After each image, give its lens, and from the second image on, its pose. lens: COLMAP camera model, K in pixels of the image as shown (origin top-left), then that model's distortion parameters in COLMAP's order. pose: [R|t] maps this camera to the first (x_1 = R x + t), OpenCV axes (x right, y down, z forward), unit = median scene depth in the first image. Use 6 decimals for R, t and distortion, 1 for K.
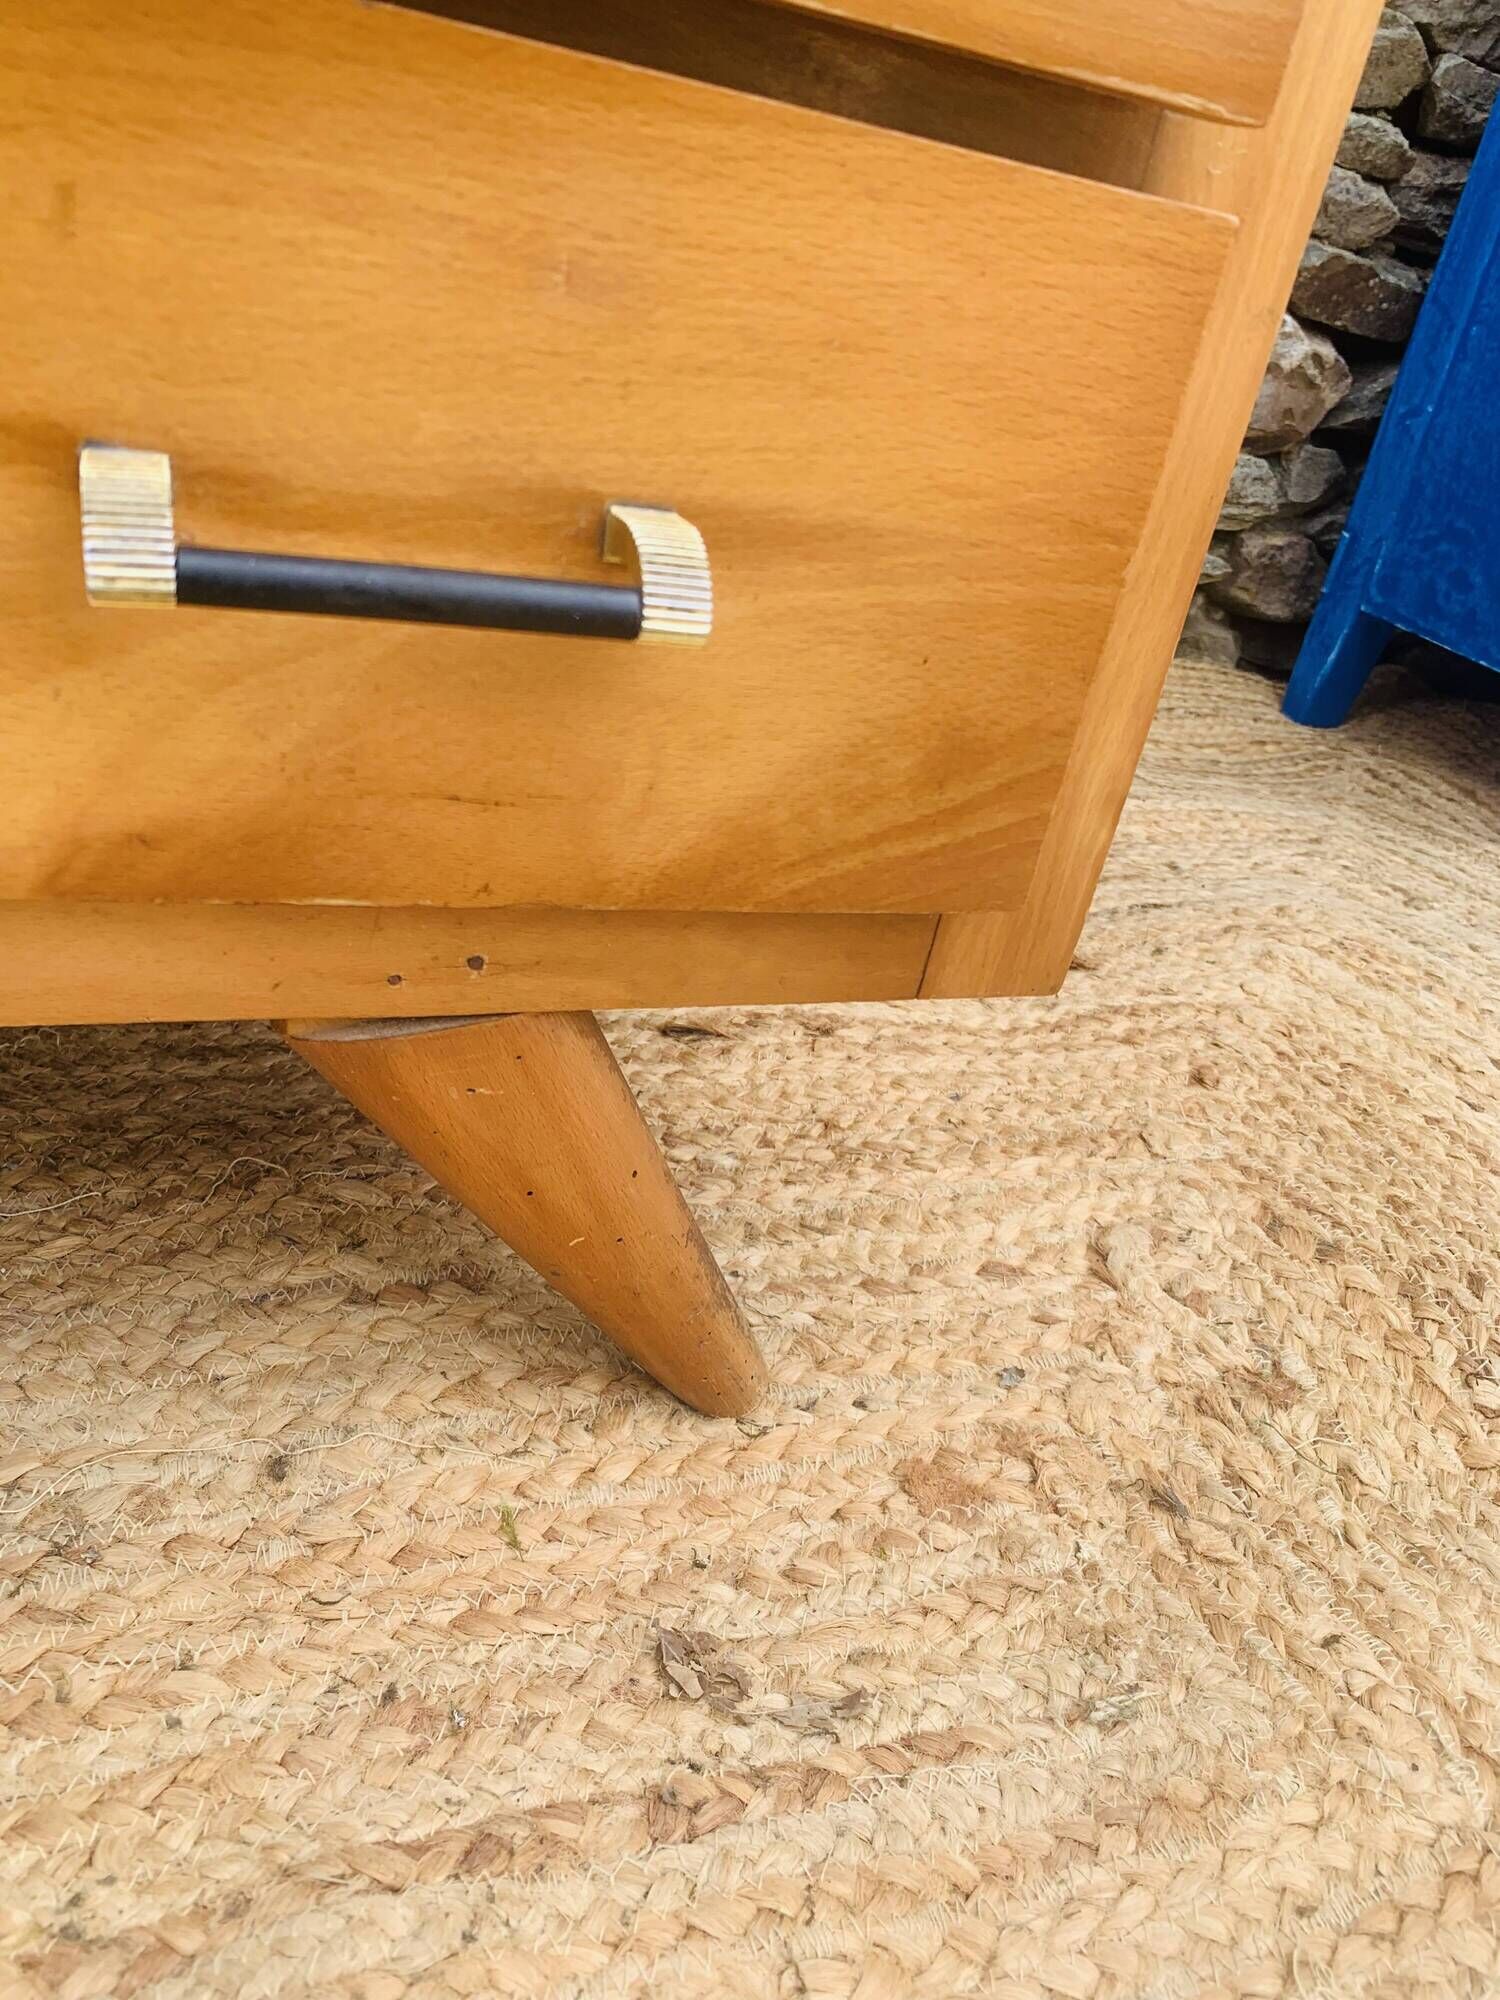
lens RADIAL K [[1557.1, 0, 755.8], [0, 1557.1, 1002.7], [0, 0, 1]] dist [-0.000456, -0.002168]
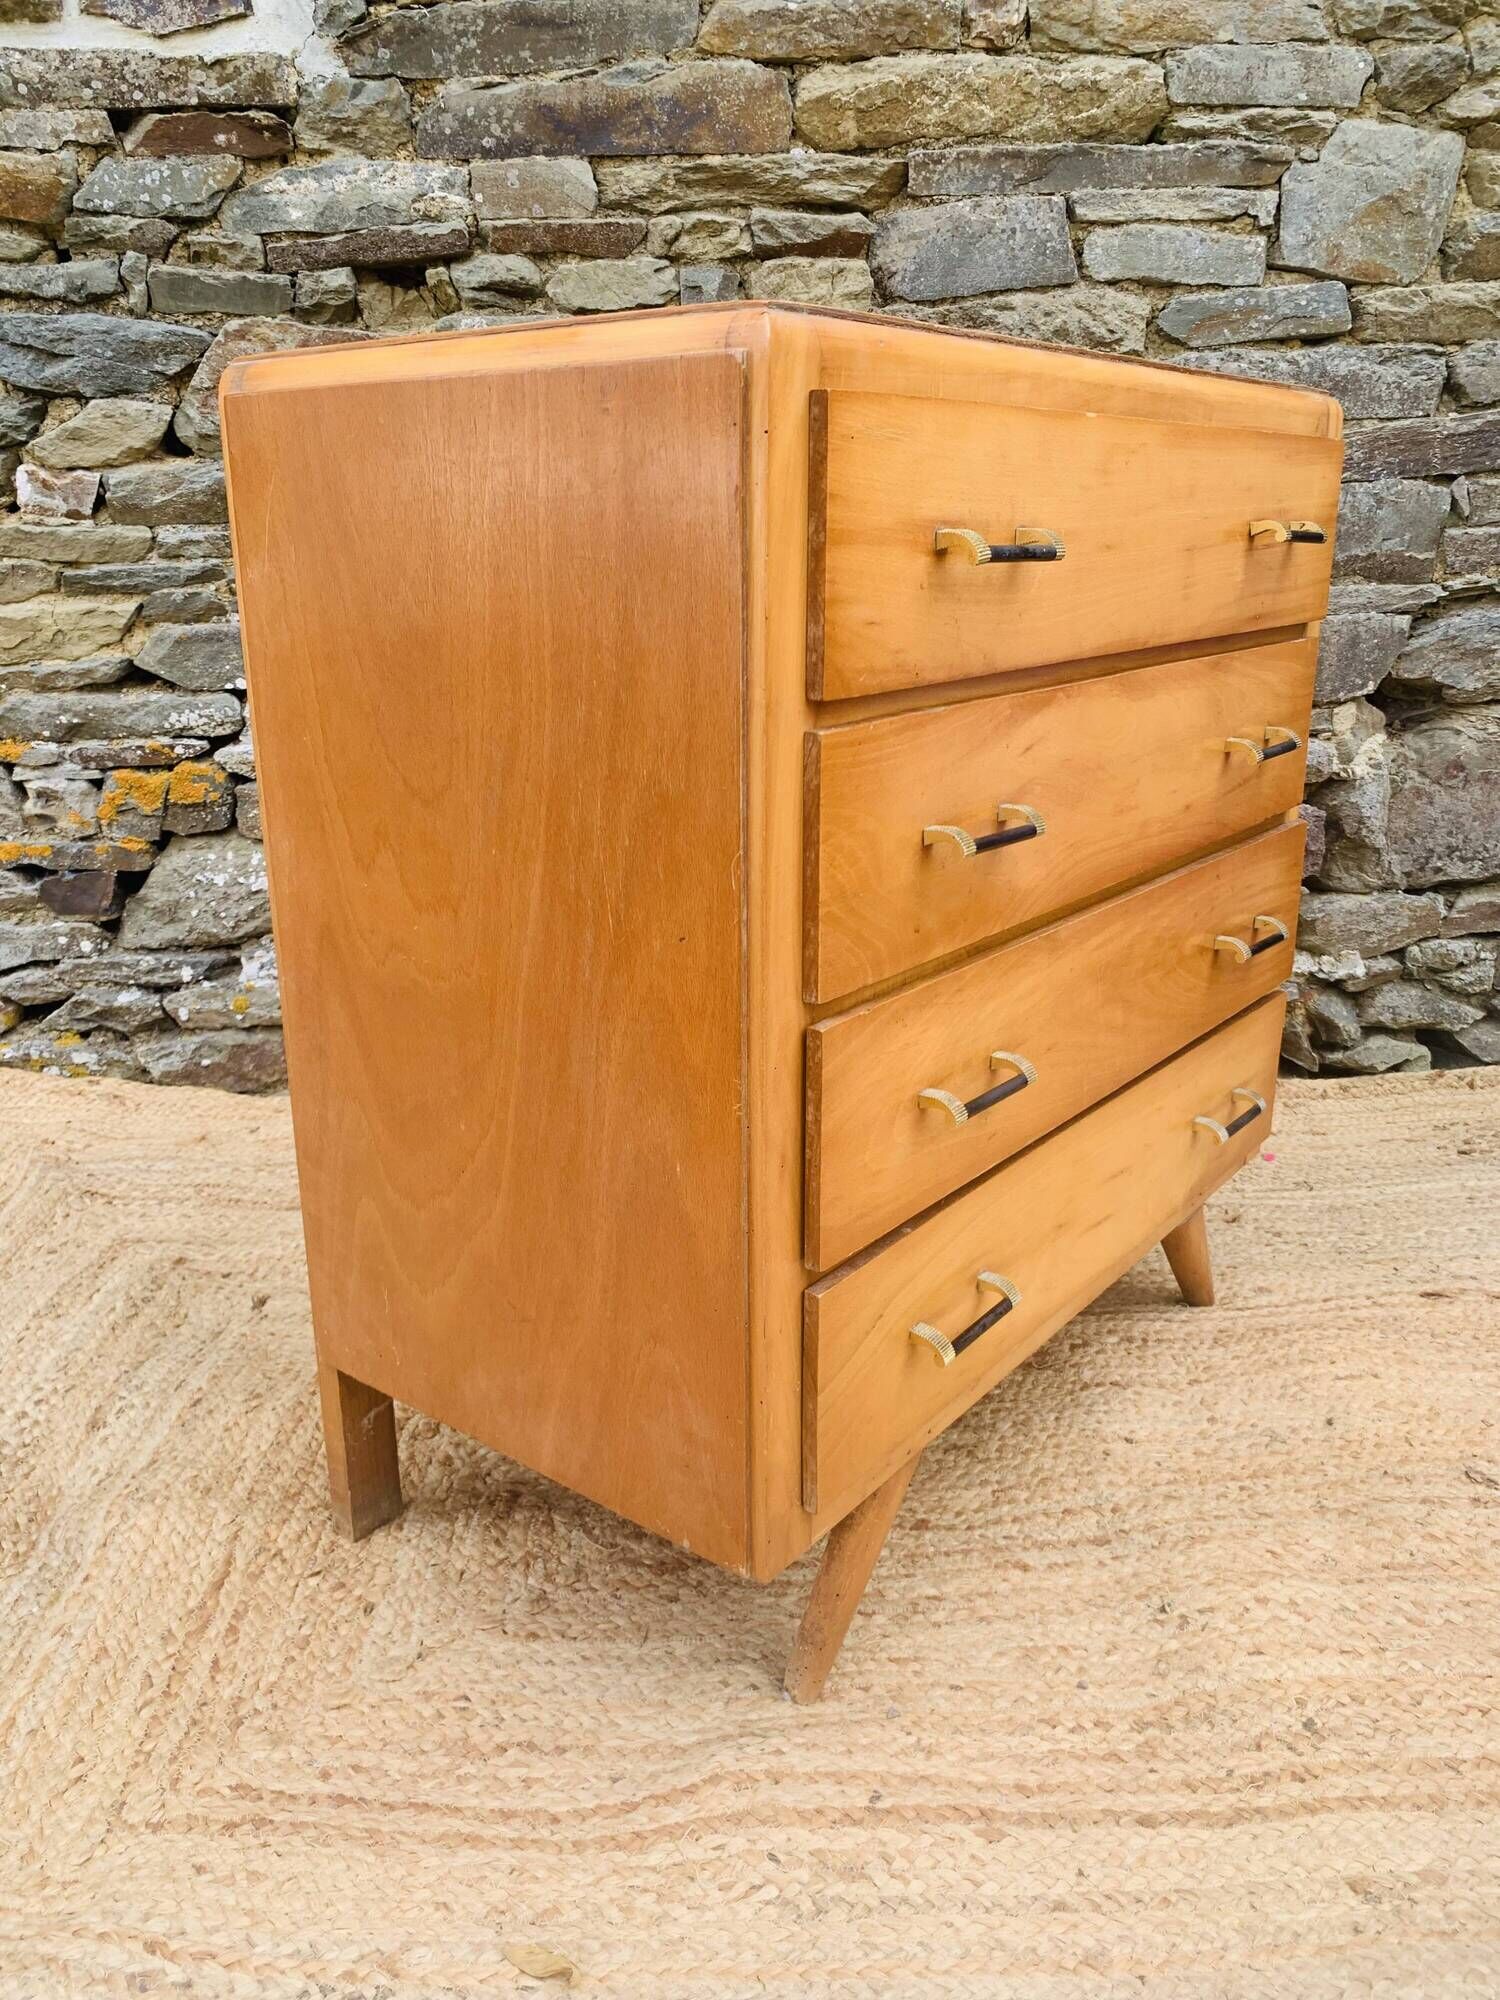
lens RADIAL K [[1557.1, 0, 729.2], [0, 1557.1, 1016.4], [0, 0, 1]] dist [-0.000456, -0.002168]
pose [[0.920115, -0.110717, -0.375673, -0.132364], [0.030210, 0.976416, -0.213775, 0.111613], [0.390481, 0.185349, 0.901759, -2.397443]]
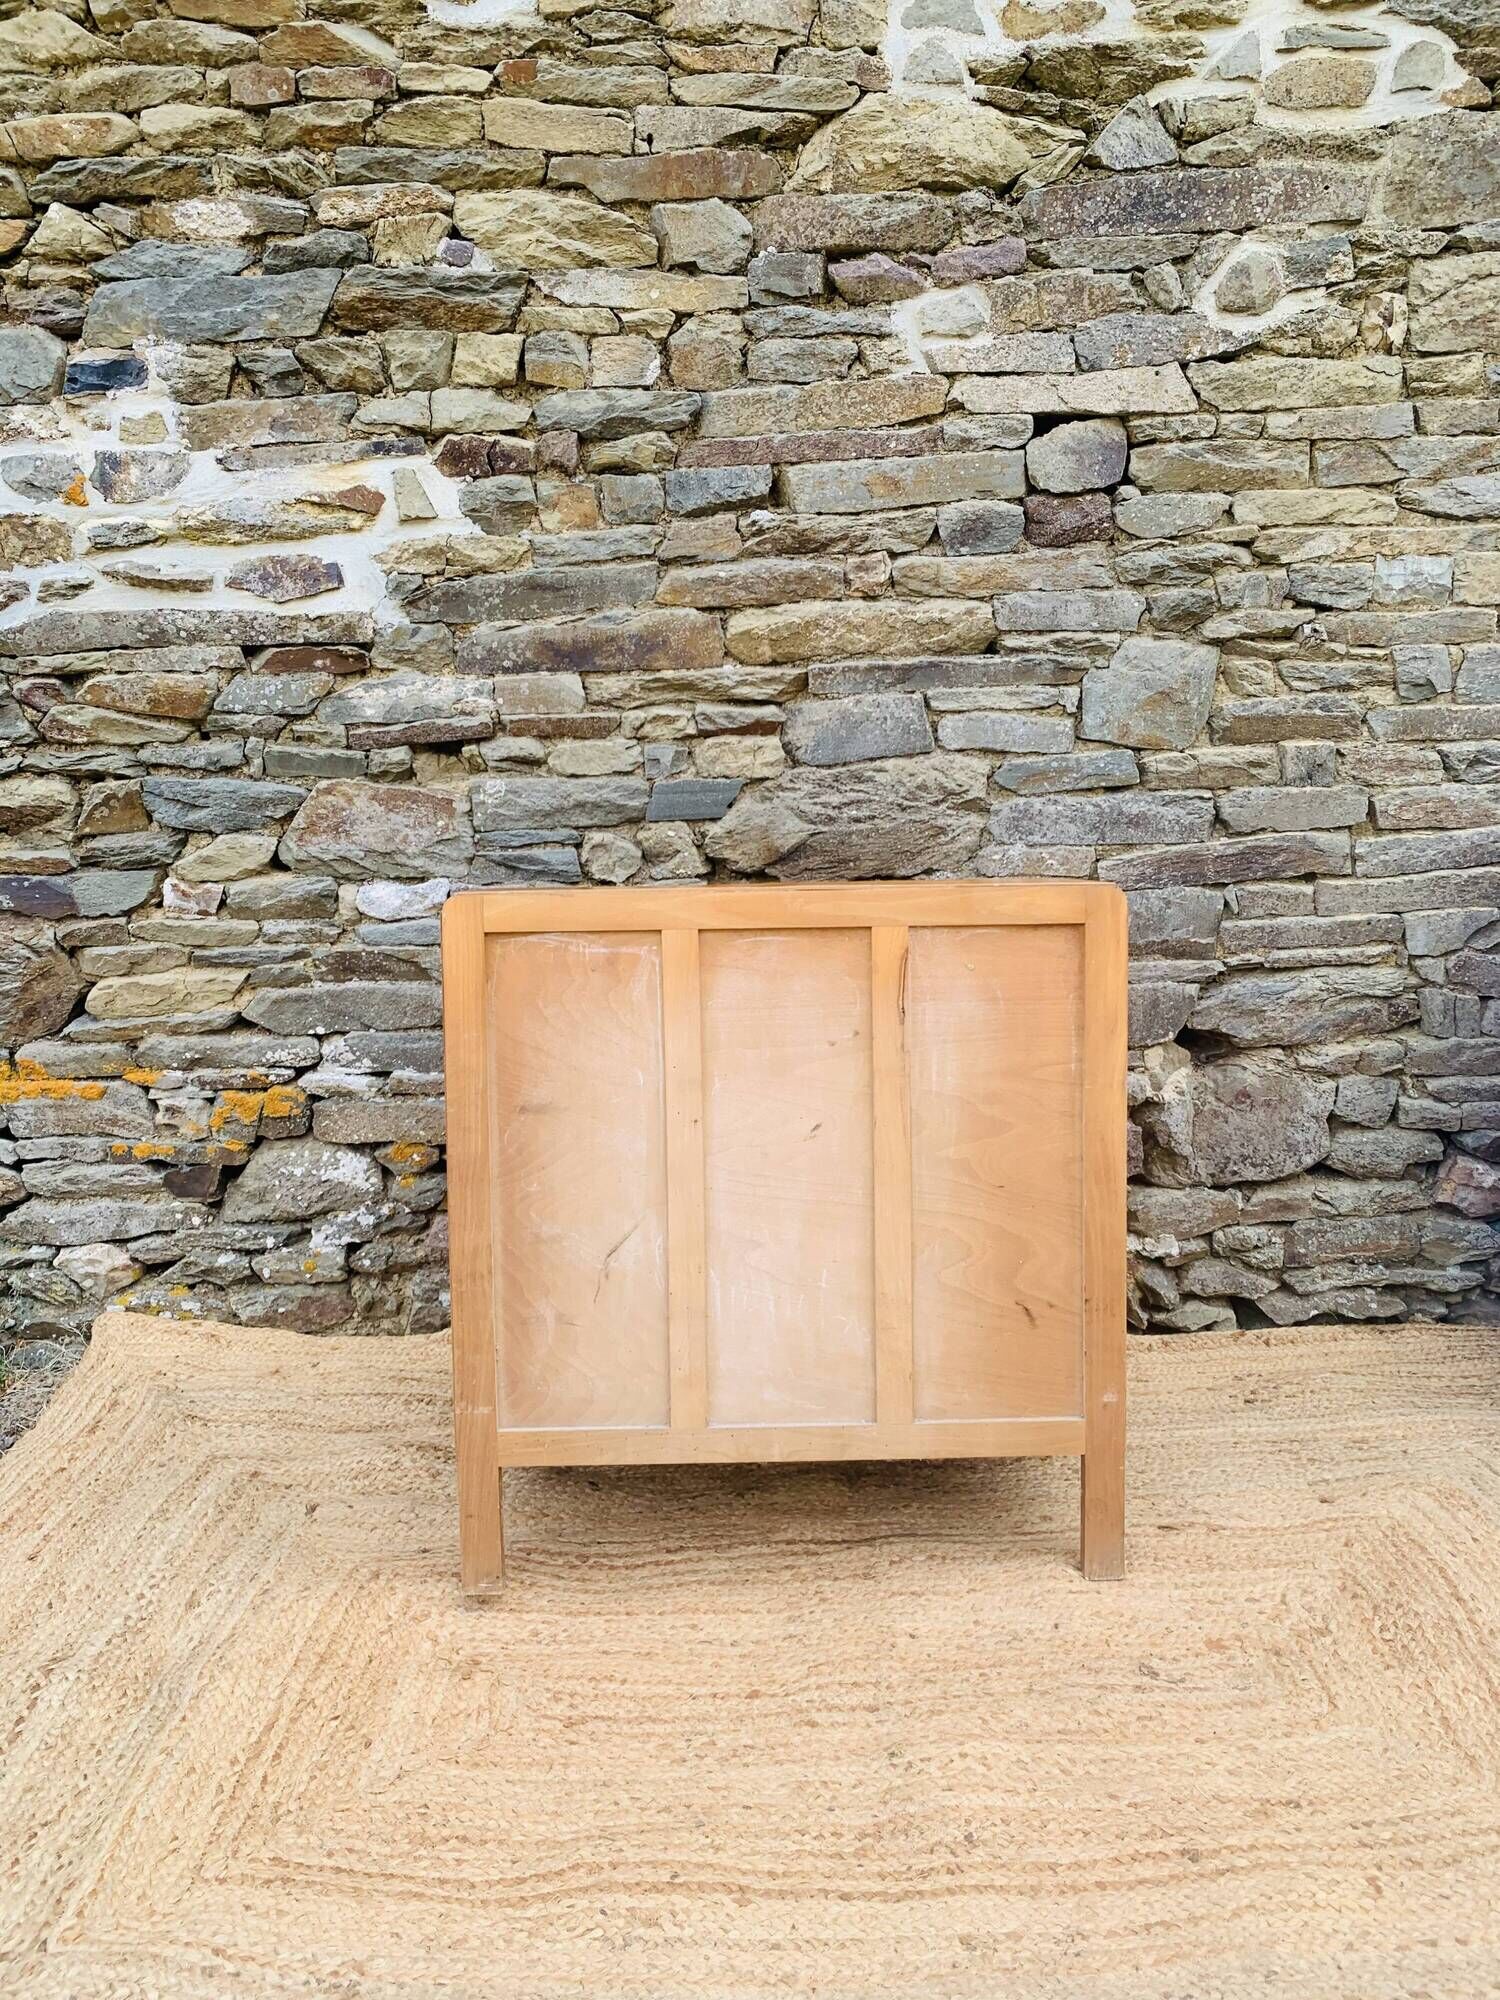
lens RADIAL K [[1557.1, 0, 755.6], [0, 1557.1, 990.5], [0, 0, 1]] dist [-0.000456, -0.002168]
pose [[0.906576, -0.139181, -0.398433, 0.906150], [0.009275, 0.950401, -0.310890, -0.064434], [0.421940, 0.278150, 0.862901, -3.563426]]
